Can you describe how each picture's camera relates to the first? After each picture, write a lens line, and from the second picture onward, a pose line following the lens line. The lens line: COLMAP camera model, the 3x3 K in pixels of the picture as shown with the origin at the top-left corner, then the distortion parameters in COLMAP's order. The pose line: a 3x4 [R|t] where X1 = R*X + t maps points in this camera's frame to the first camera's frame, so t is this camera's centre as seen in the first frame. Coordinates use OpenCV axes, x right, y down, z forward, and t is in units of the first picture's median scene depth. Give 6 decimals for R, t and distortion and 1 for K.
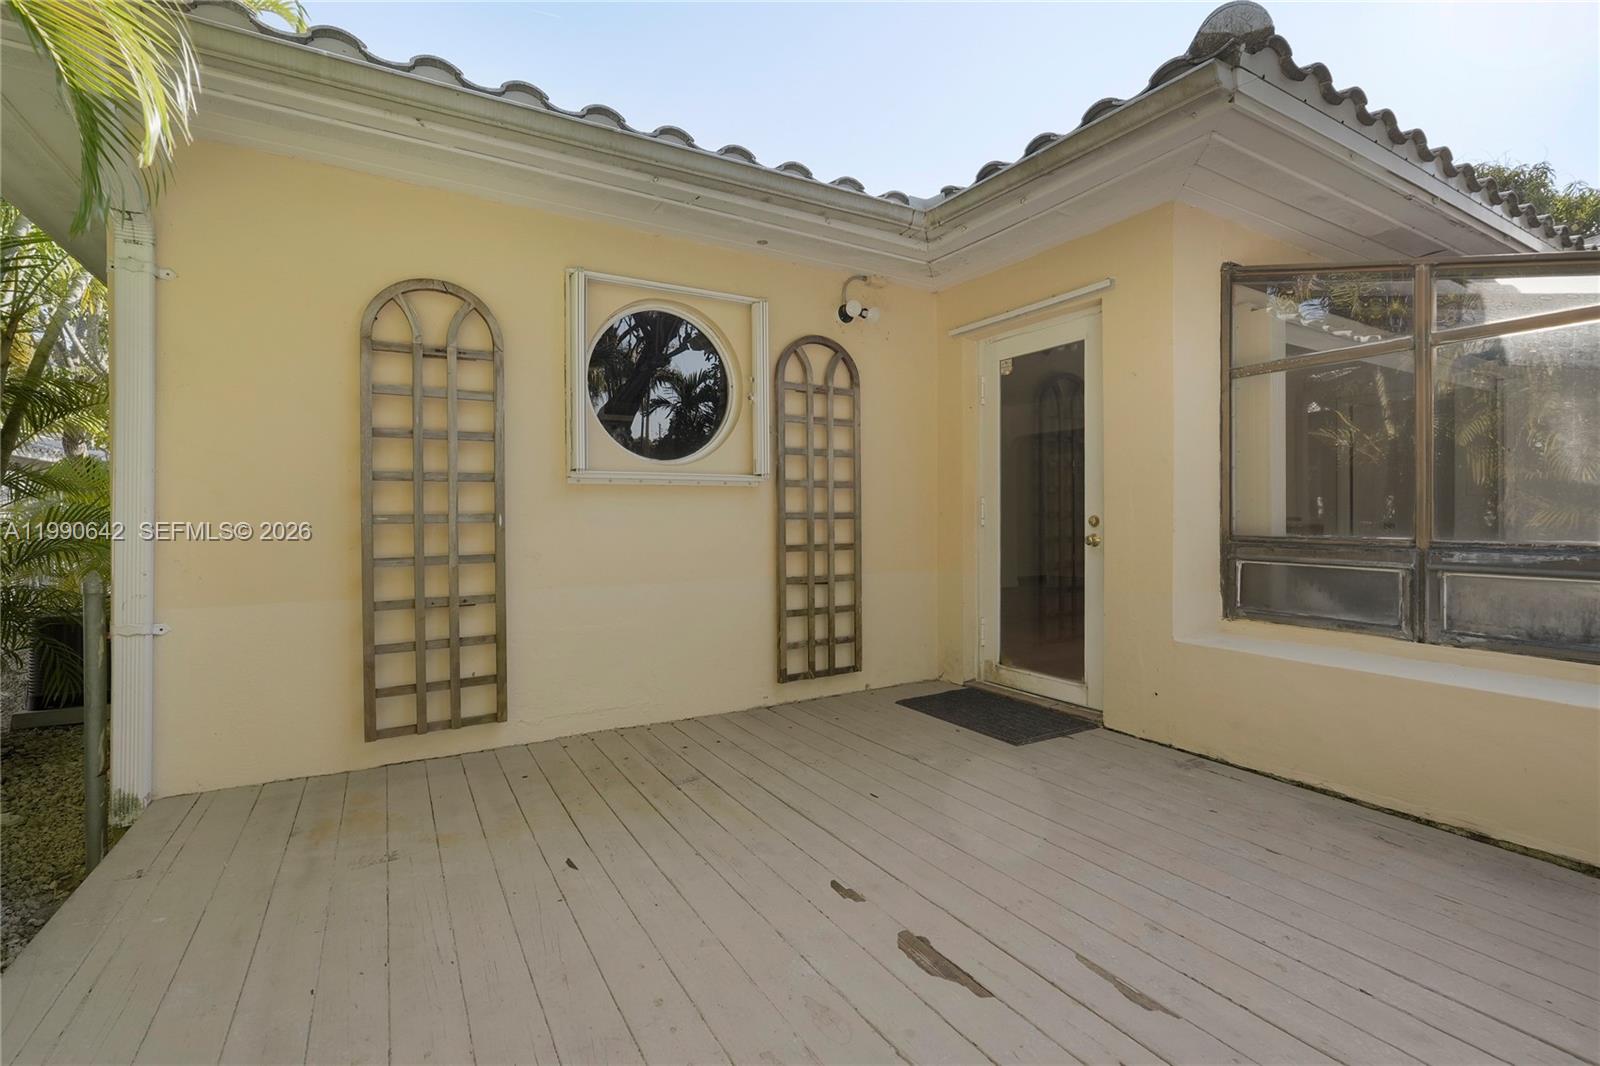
lens RADIAL K [[717.3, 0, 808.5], [0, 717.3, 518.7], [0, 0, 1]] dist [-0.017551, 0.007021]
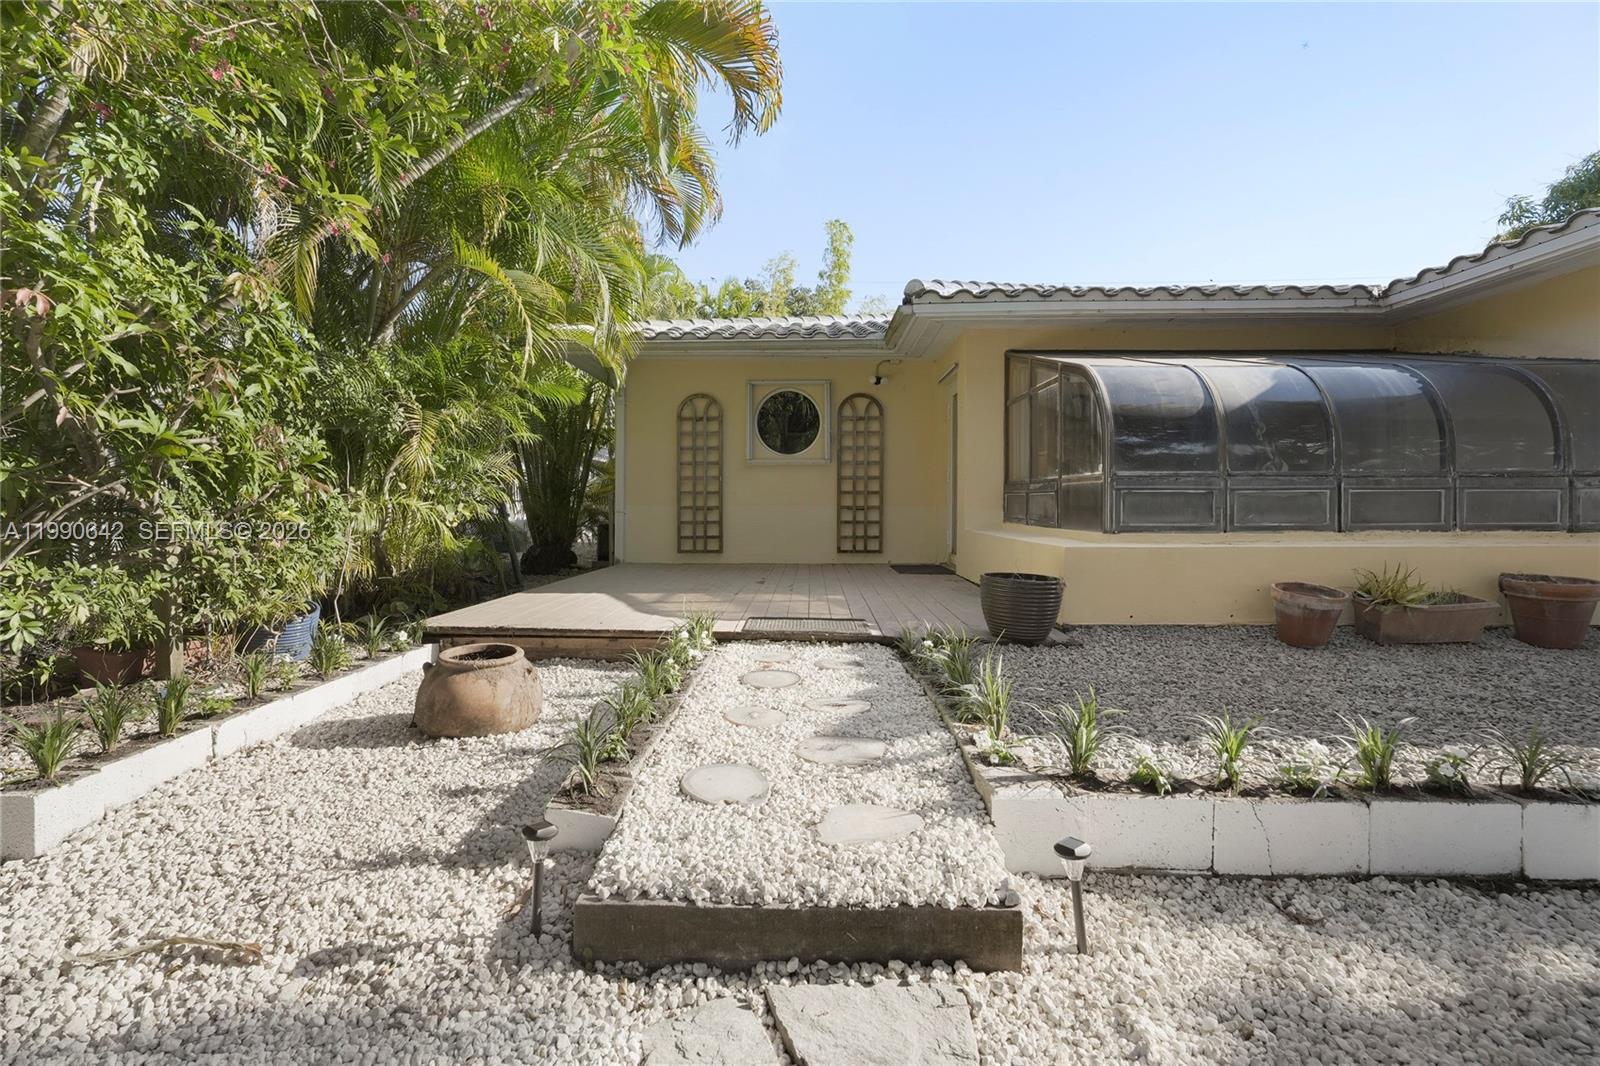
lens RADIAL K [[717.3, 0, 798.6], [0, 717.3, 516.6], [0, 0, 1]] dist [-0.017551, 0.007021]
pose [[0.852289, 0.011862, -0.522937, 1.004640], [-0.006444, 0.999905, 0.012179, 0.088963], [0.523032, -0.007010, 0.852284, -0.940844]]
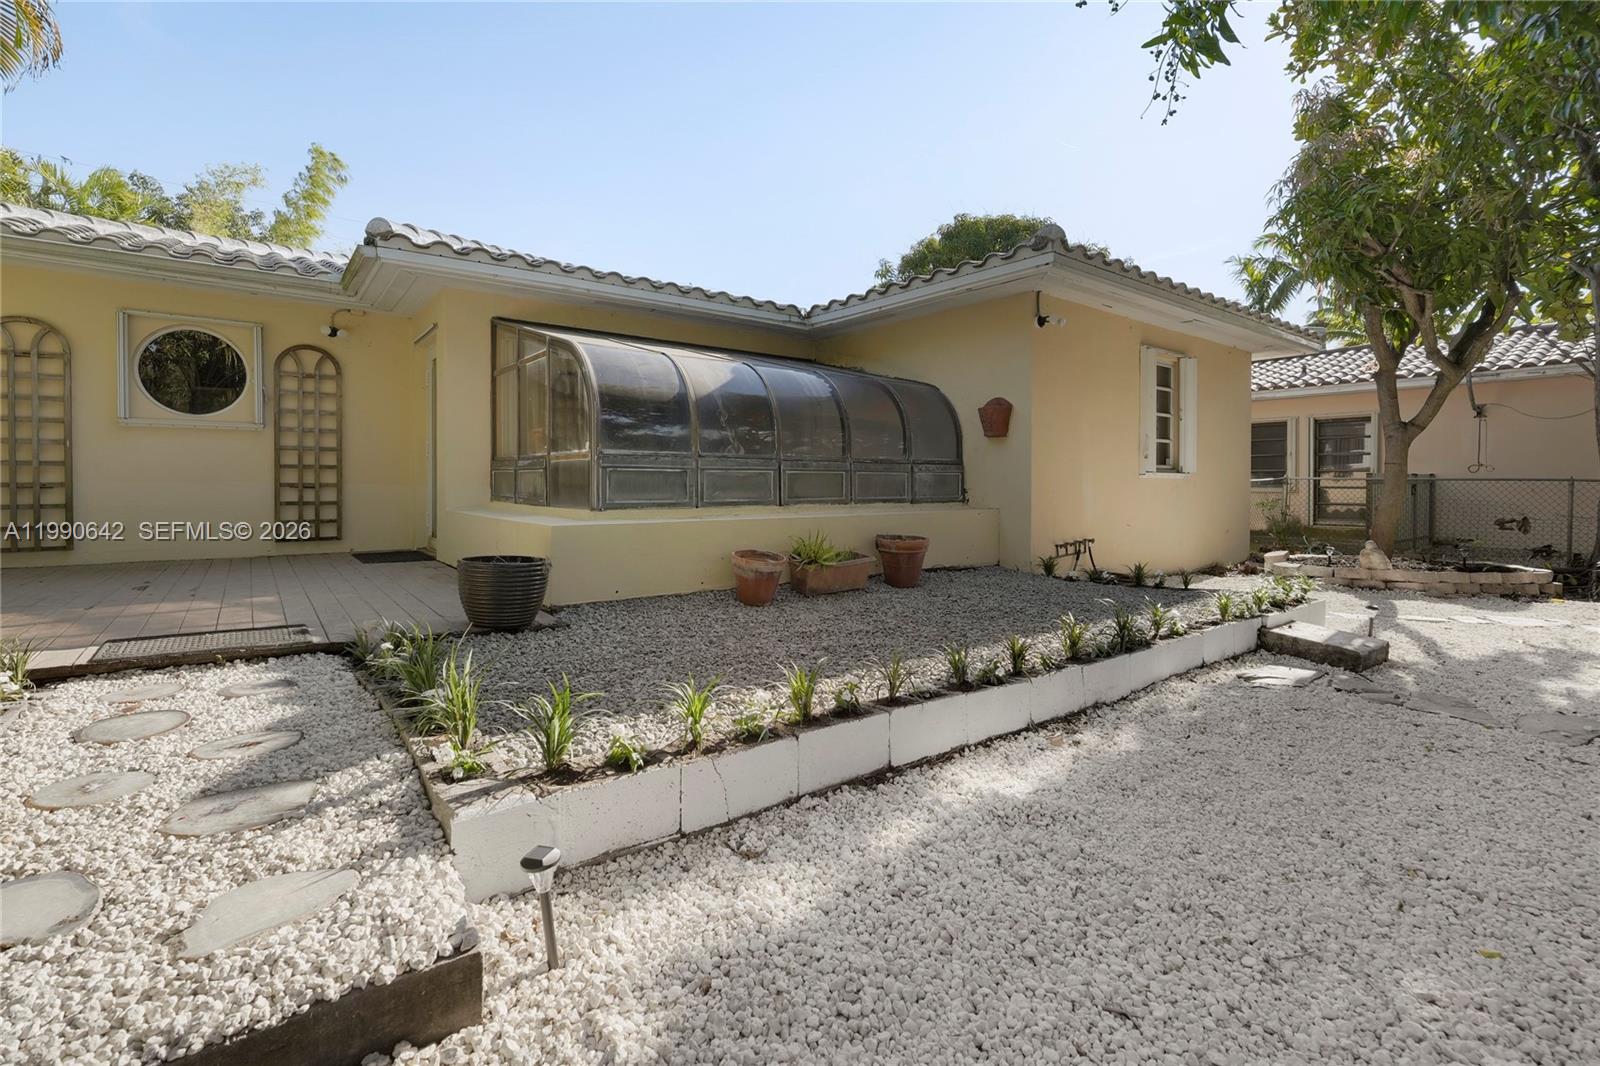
lens RADIAL K [[717.3, 0, 802.7], [0, 717.3, 501.2], [0, 0, 1]] dist [-0.017551, 0.007021]
pose [[0.991866, 0.004644, 0.127199, 1.014510], [-0.006809, 0.999839, 0.016589, 0.089245], [-0.127102, -0.017320, 0.991738, -0.895802]]
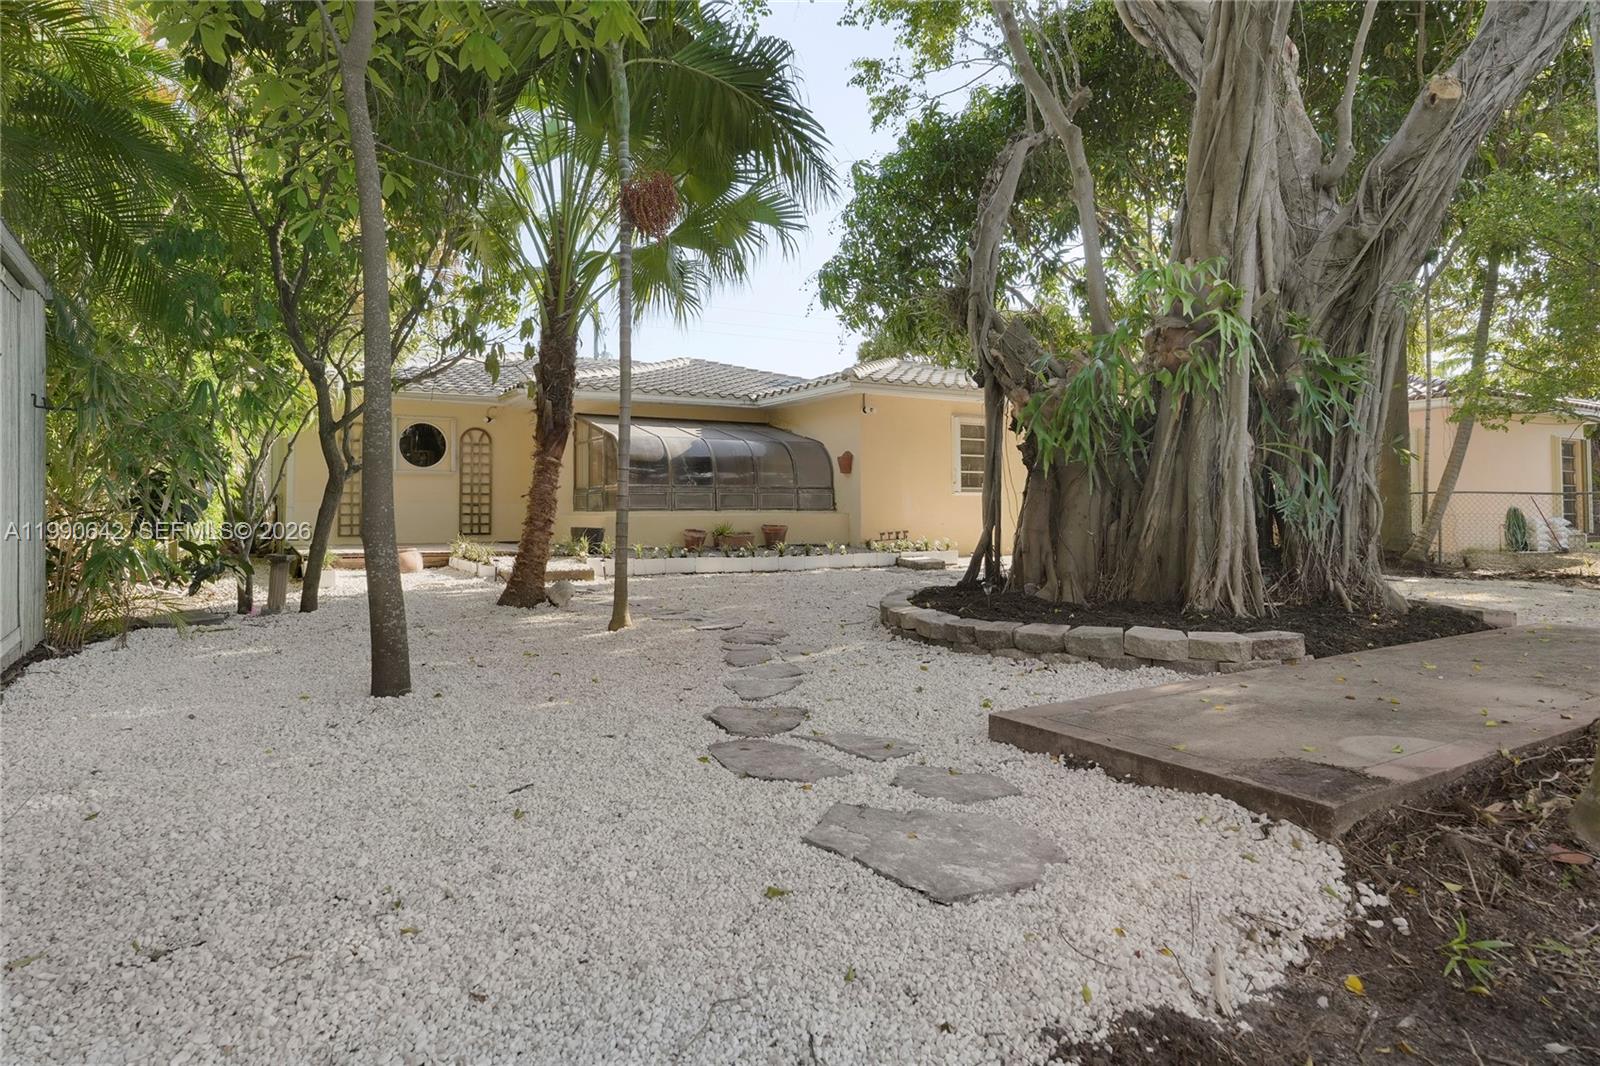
lens RADIAL K [[895.0, 0, 807.4], [0, 895.0, 499.4], [0, 0, 1]] dist [-0.002300, 0.000873]
pose [[0.999912, -0.000650, 0.013243, 1.474522], [0.000957, 0.999732, -0.023129, 0.161096], [-0.013224, 0.023139, 0.999645, -3.069069]]
